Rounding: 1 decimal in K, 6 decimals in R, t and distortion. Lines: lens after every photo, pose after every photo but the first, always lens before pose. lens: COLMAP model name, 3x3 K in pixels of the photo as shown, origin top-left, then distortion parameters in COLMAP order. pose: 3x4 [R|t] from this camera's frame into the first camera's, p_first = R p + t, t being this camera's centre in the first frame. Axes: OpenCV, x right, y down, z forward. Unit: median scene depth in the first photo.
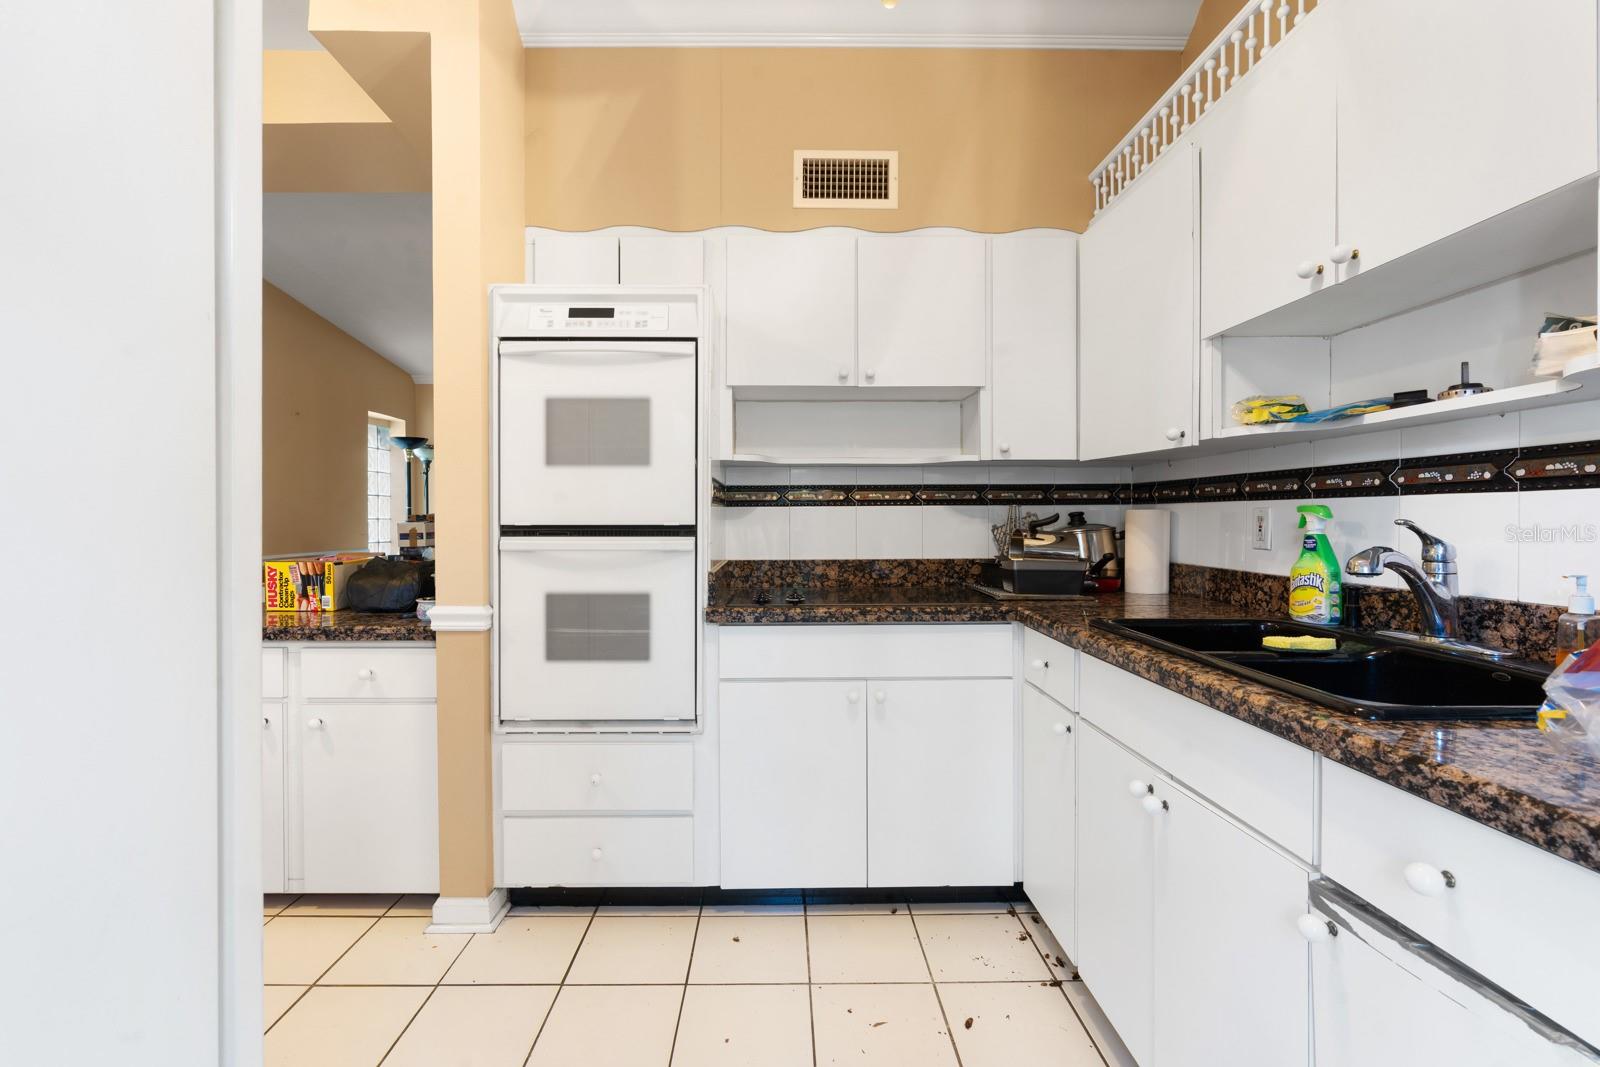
lens RADIAL K [[731.0, 0, 796.4], [0, 731.0, 526.7], [0, 0, 1]] dist [-0.004491, 0.002260]
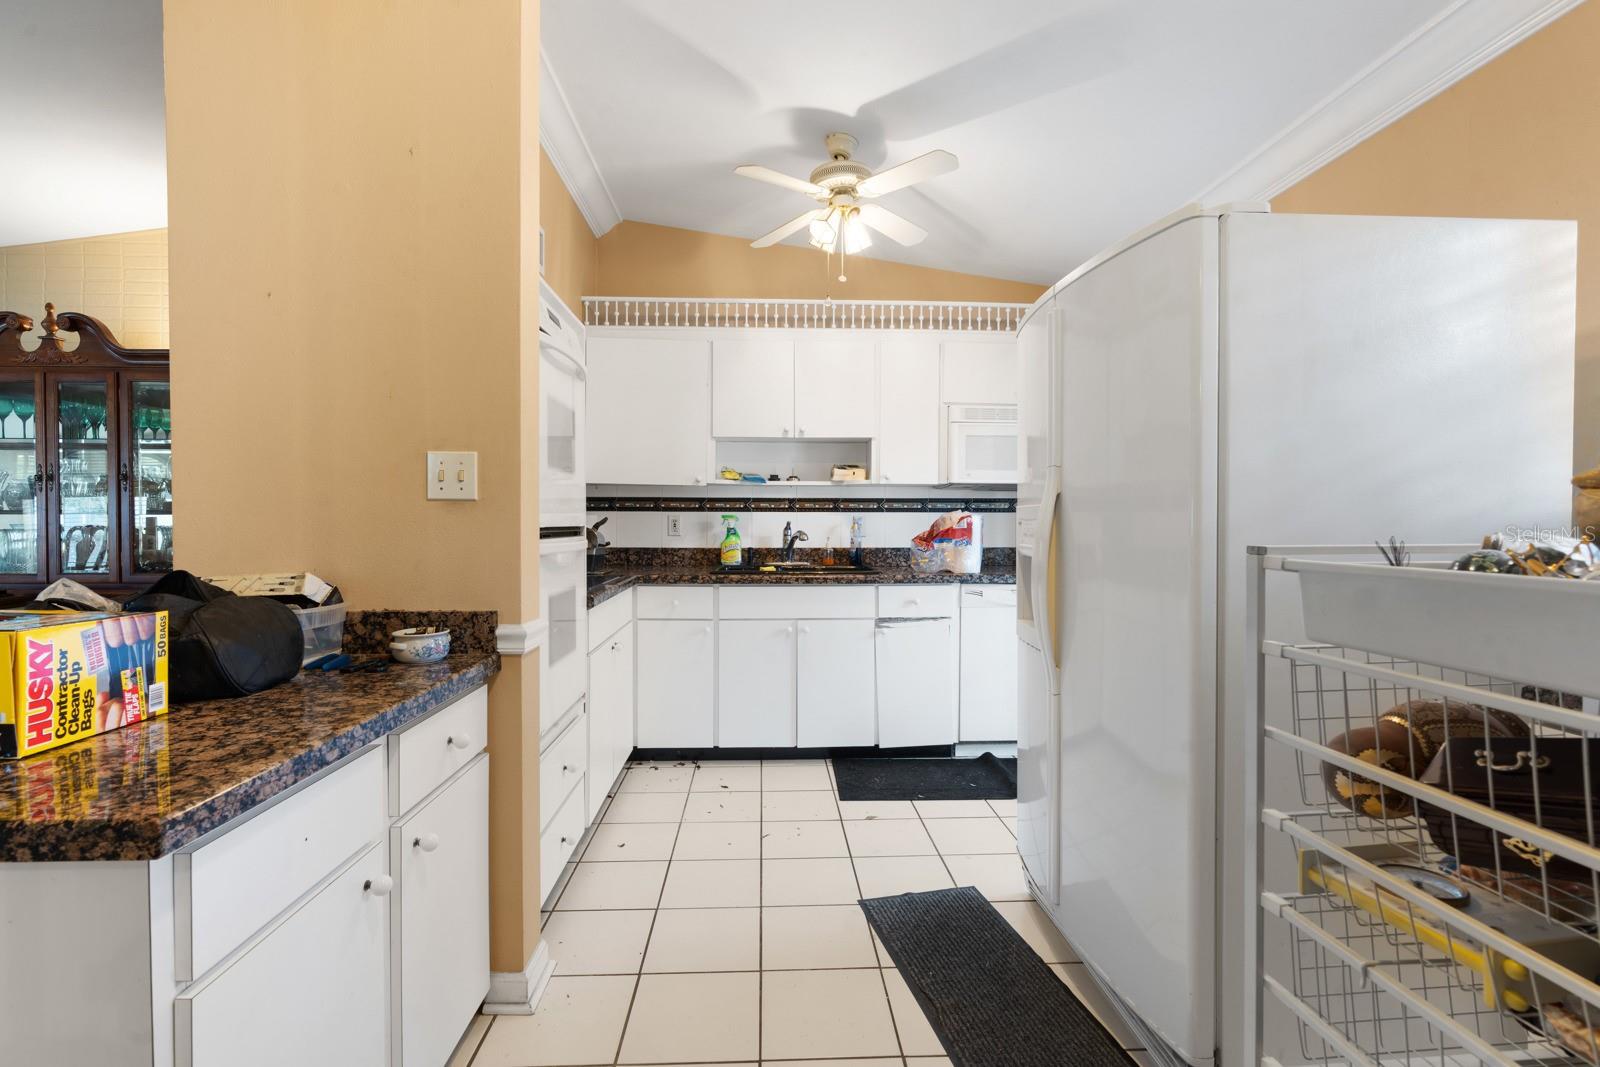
lens RADIAL K [[731.0, 0, 799.2], [0, 731.0, 527.9], [0, 0, 1]] dist [-0.004491, 0.002260]
pose [[-0.049530, -0.009056, 0.998732, -1.131793], [0.010395, 0.999900, 0.009582, -0.005637], [-0.998719, 0.010856, -0.049431, 0.609590]]
